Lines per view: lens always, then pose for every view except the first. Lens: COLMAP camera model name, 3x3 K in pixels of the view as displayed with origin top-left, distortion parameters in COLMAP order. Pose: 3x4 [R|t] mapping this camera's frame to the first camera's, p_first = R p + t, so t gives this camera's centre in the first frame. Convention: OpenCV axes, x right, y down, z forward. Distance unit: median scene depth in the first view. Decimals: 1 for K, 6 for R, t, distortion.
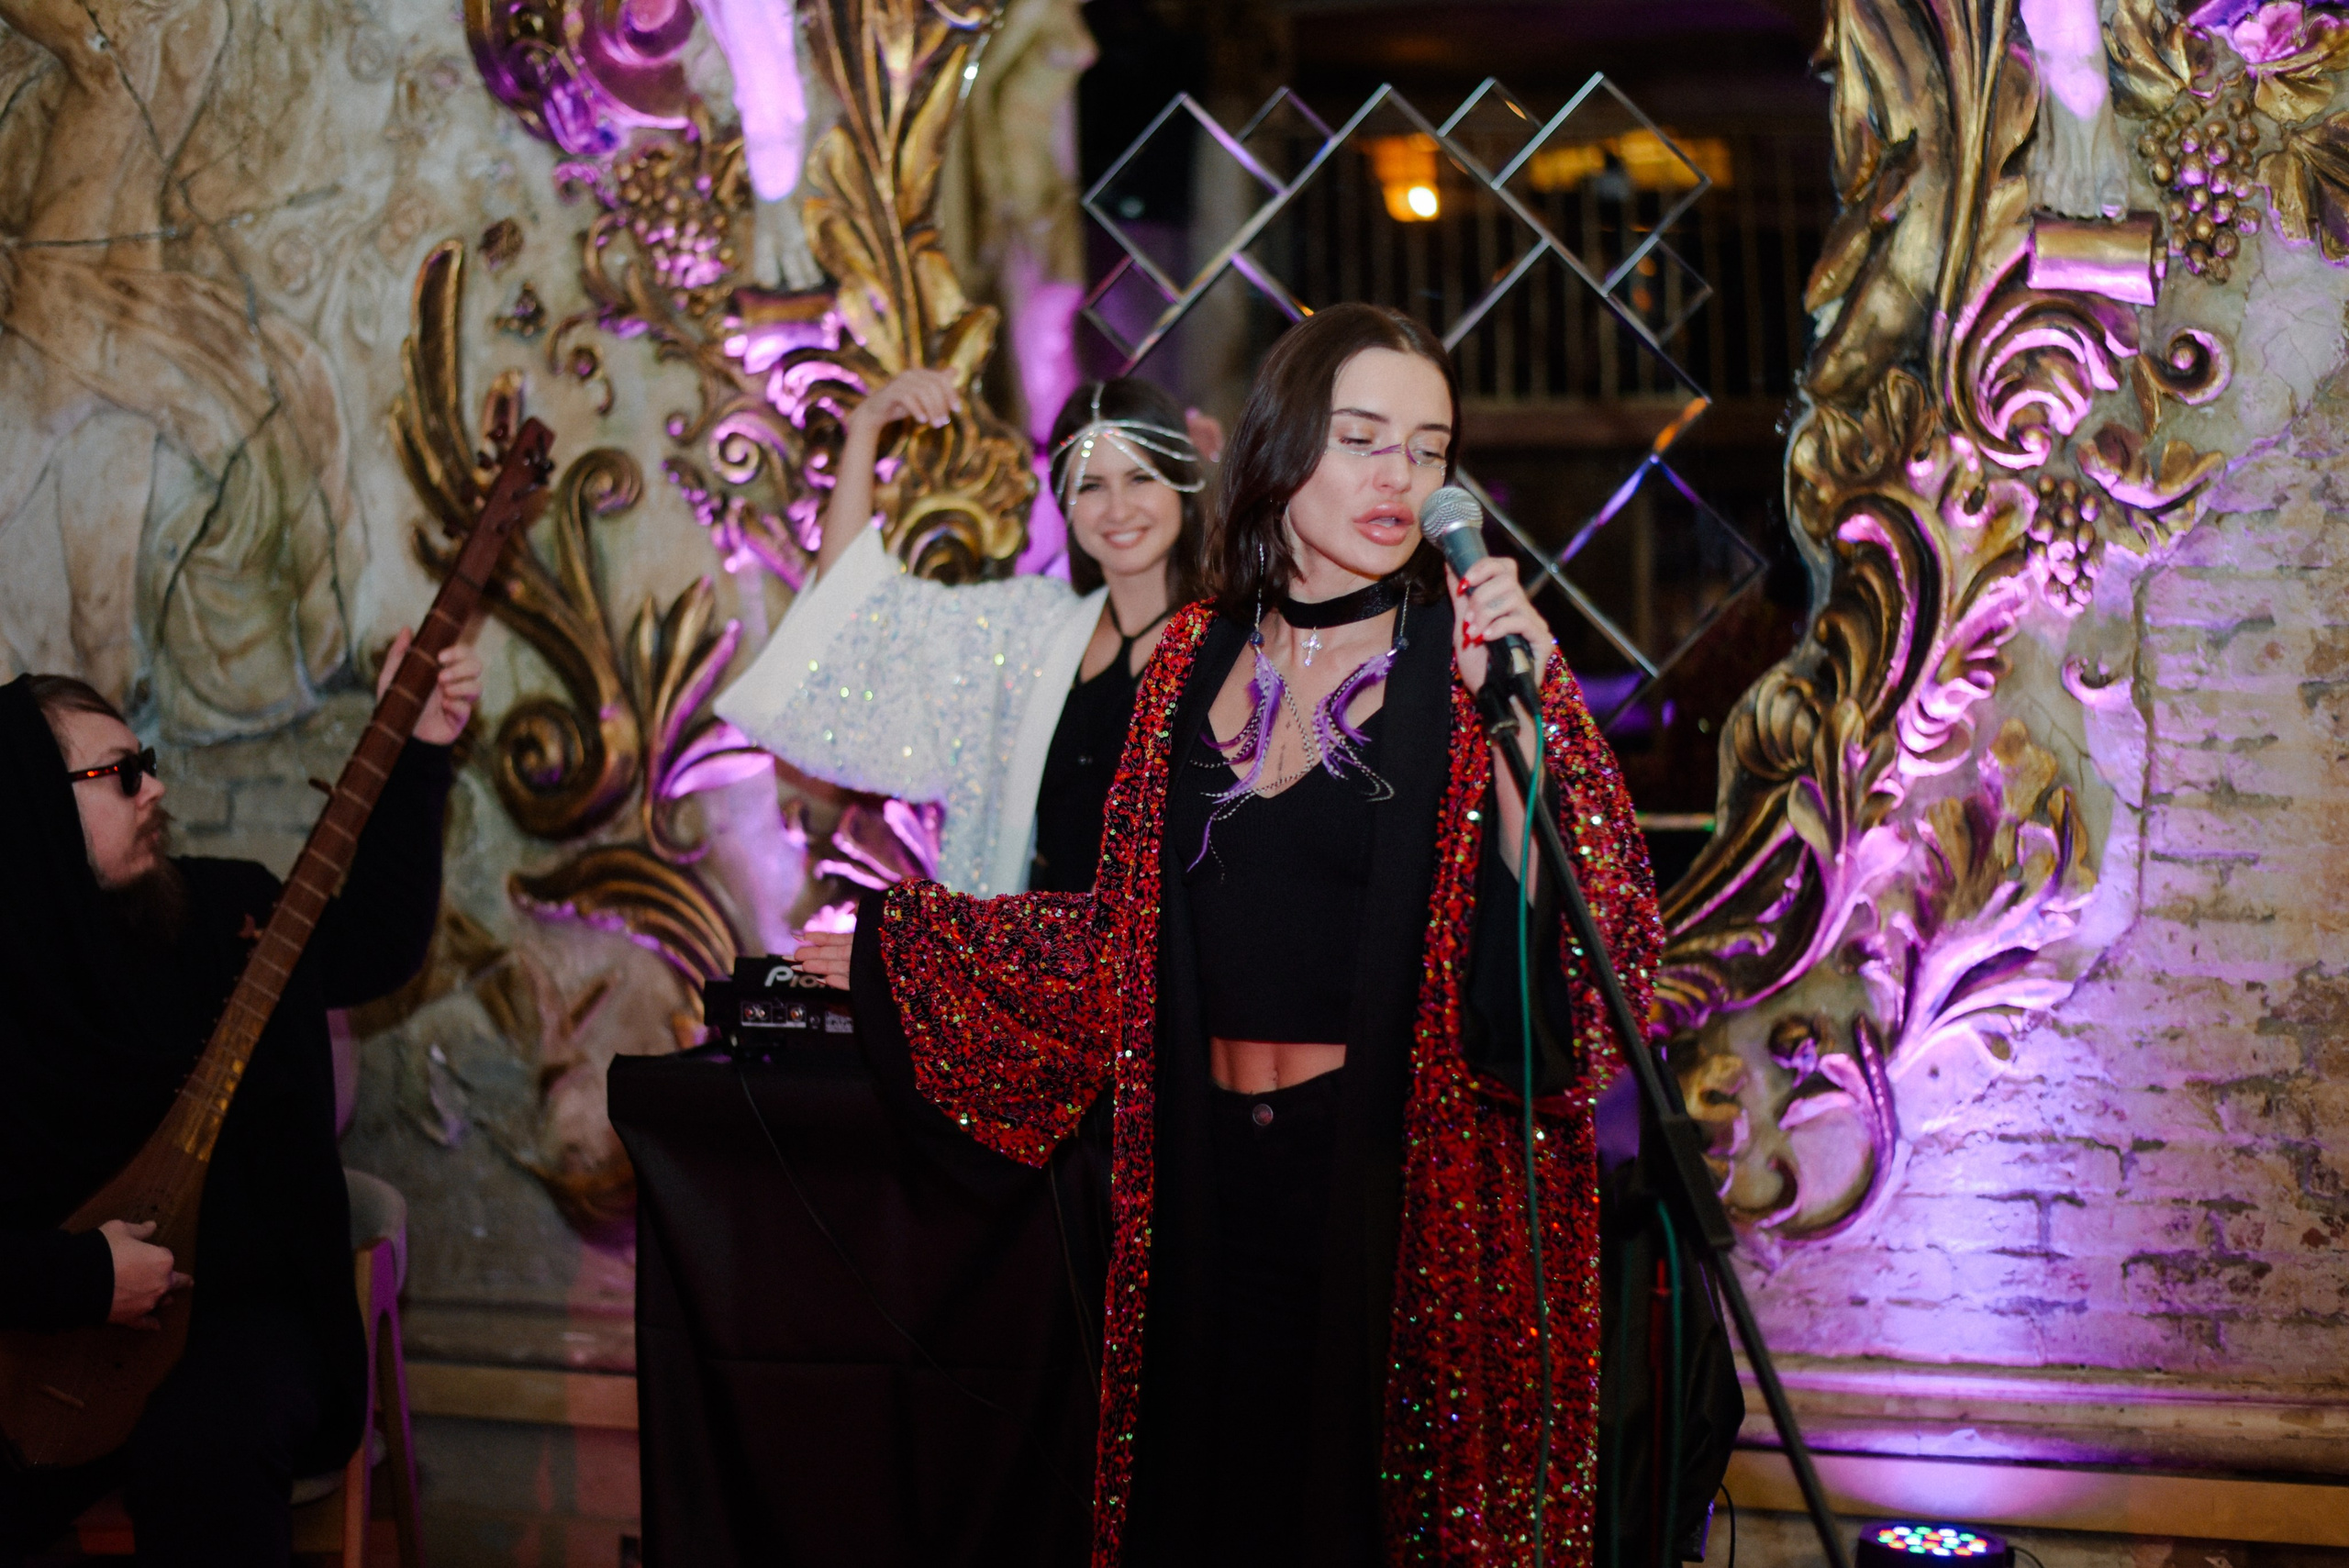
lens RADIAL K [[3424.3, 0, 1141.7], [0, 3424.3, 731.9], [0, 0, 1]] dist [-0.093810, 0.000000]
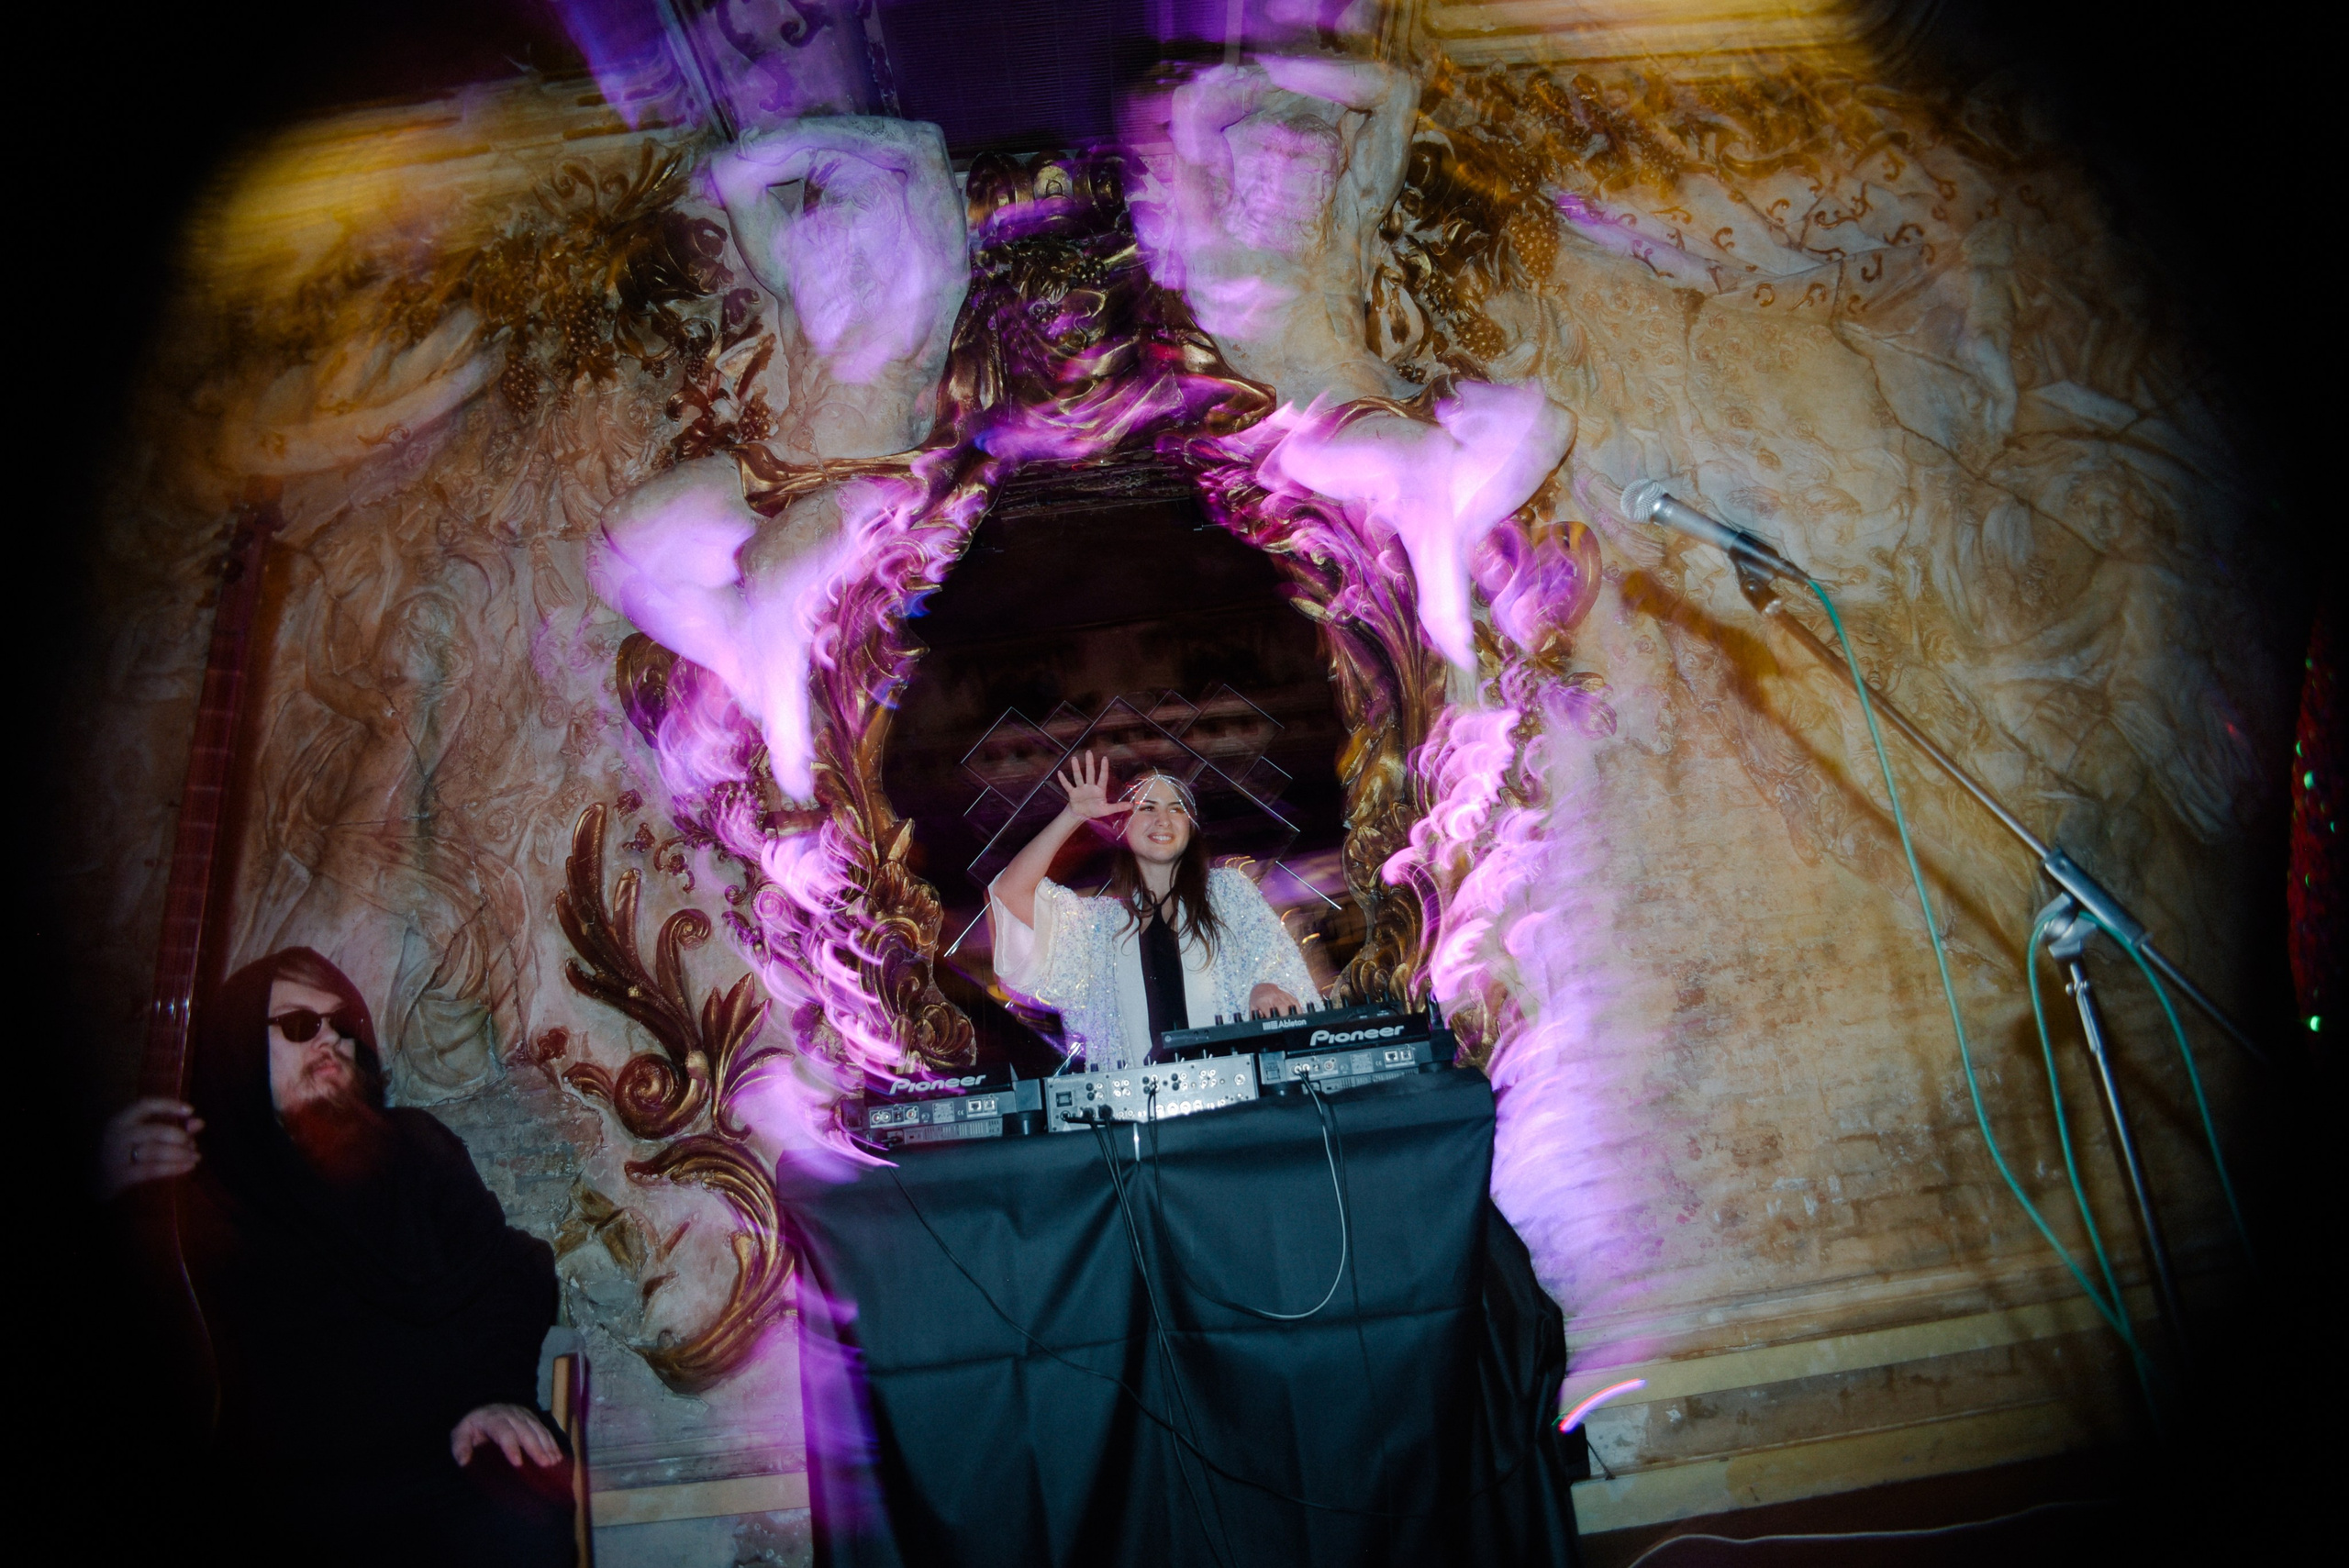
lens RADIAL K [[1210.1, 0, 1172.9], [0, 1210.1, 806.5], [0, 0, 1]] dist [-0.085093, 0.015694]
pose [[0.949818, -0.009430, 0.312662, -0.111952], [0.118323, 0.936107, -0.331214, 0.103192], [-0.289562, 0.351588, 0.890247, 0.357029]]
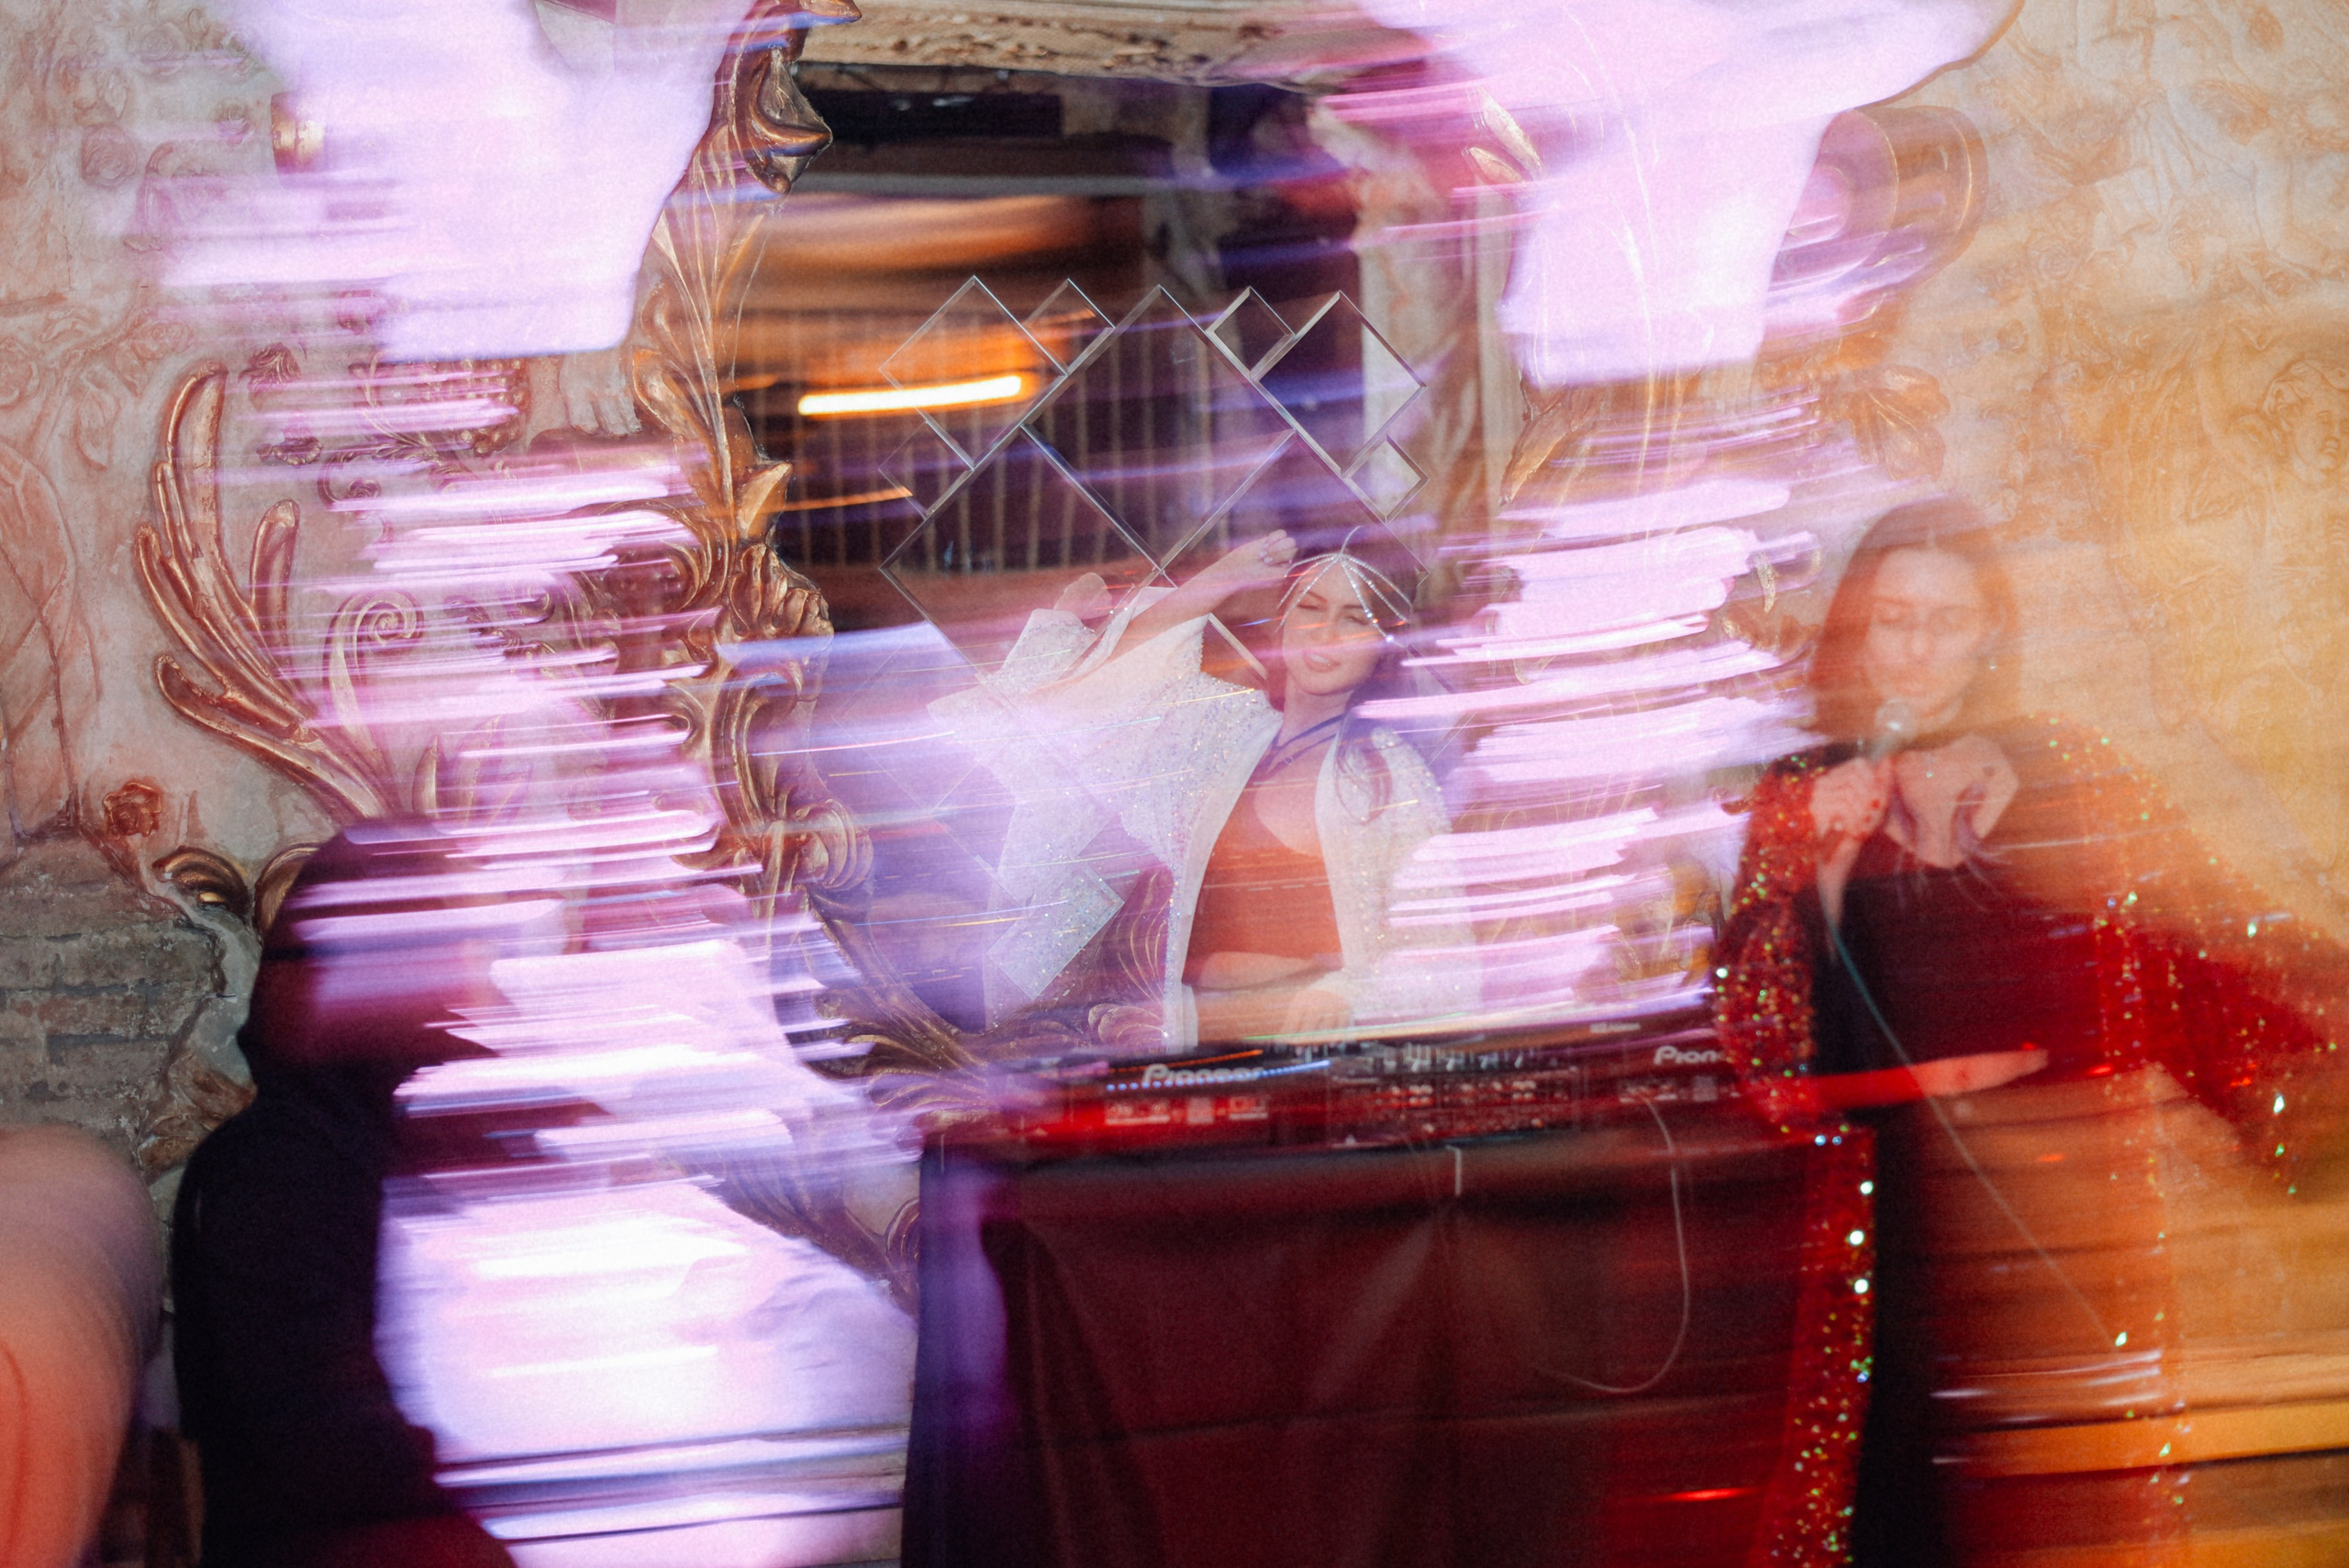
lens RADIAL K [[3424.3, 0, 1146.0], [0, 3424.3, 726.3], [0, 0, 1]] dist [-0.093810, 0.000000]
pose [[0.824287, 0.006542, 0.566135, -0.533591], [0.025017, 0.998536, -0.047962, 0.009549], [-0.565620, 0.053697, 0.822916, 0.075686]]
